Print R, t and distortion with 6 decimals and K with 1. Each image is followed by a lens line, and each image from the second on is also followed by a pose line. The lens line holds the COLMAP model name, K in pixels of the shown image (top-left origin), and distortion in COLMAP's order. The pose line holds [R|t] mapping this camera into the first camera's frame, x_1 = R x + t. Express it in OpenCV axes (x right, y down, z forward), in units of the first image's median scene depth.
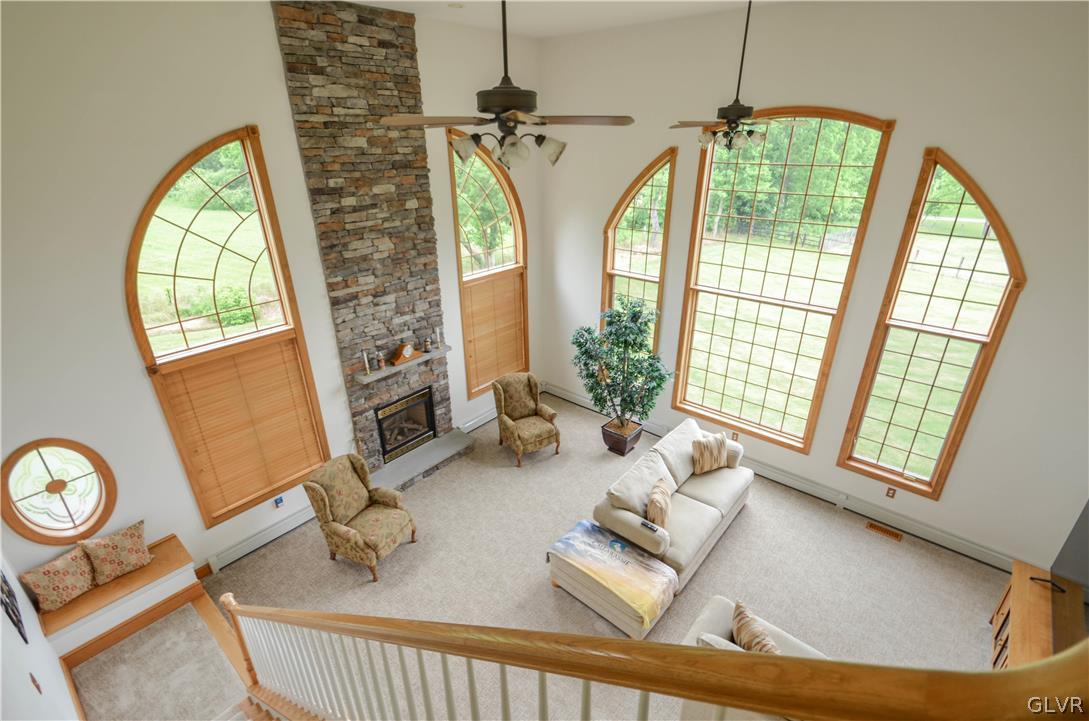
lens RADIAL K [[484.2, 0, 546.5], [0, 484.2, 358.8], [0, 0, 1]] dist [0.028552, -0.002594]
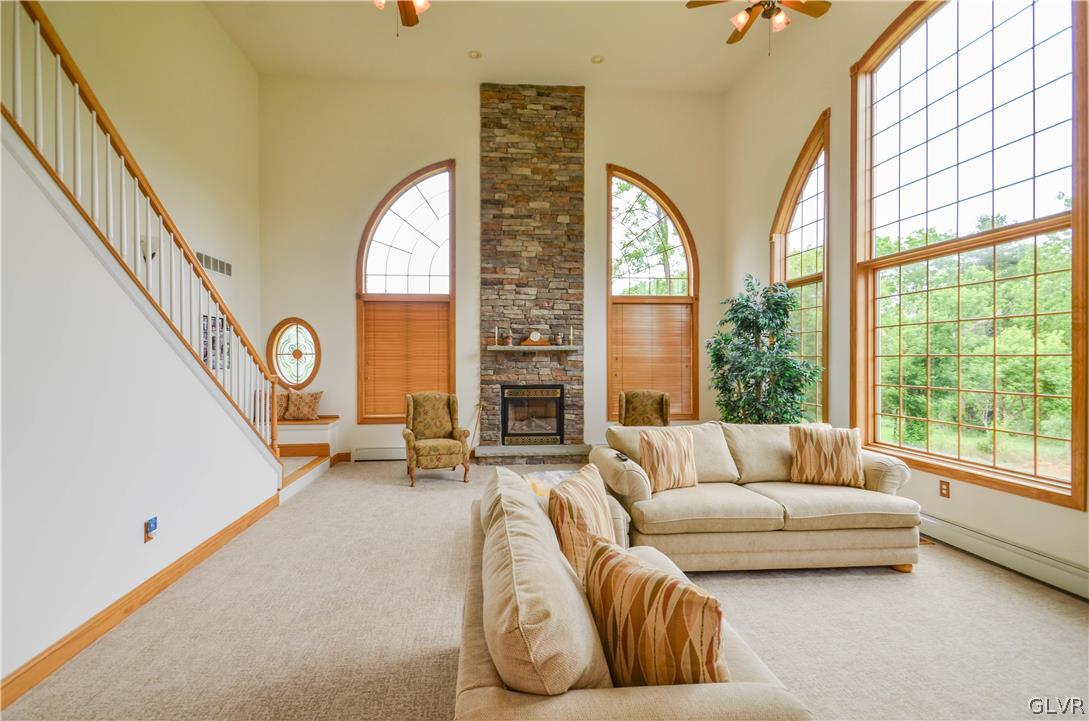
lens RADIAL K [[453.9, 0, 530.7], [0, 453.9, 341.6], [0, 0, 1]] dist [0.032717, 0.000222]
pose [[0.731135, -0.000342, -0.682233, 0.463008], [-0.272408, 0.916679, -0.292393, 0.334841], [0.625489, 0.399624, 0.670123, 0.325974]]
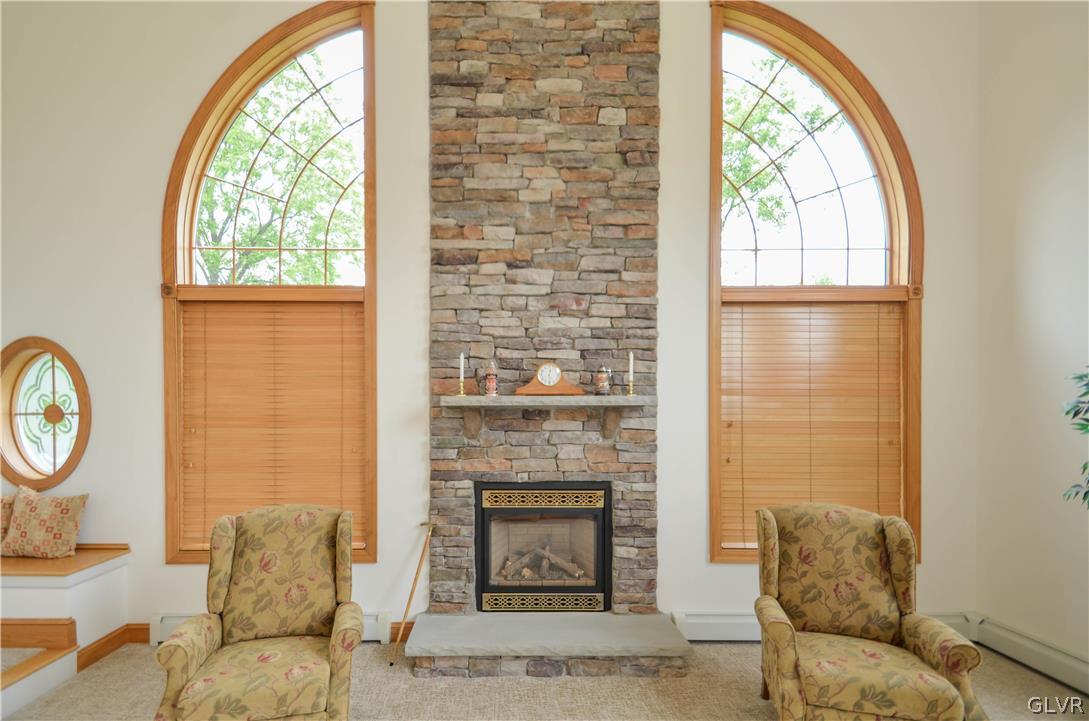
lens RADIAL K [[484.2, 0, 518.9], [0, 484.2, 390.6], [0, 0, 1]] dist [0.028552, -0.002594]
pose [[0.654867, 0.005421, -0.755725, 0.077146], [-0.301594, 0.918772, -0.254753, 0.147412], [0.692958, 0.394752, 0.603308, 0.755130]]
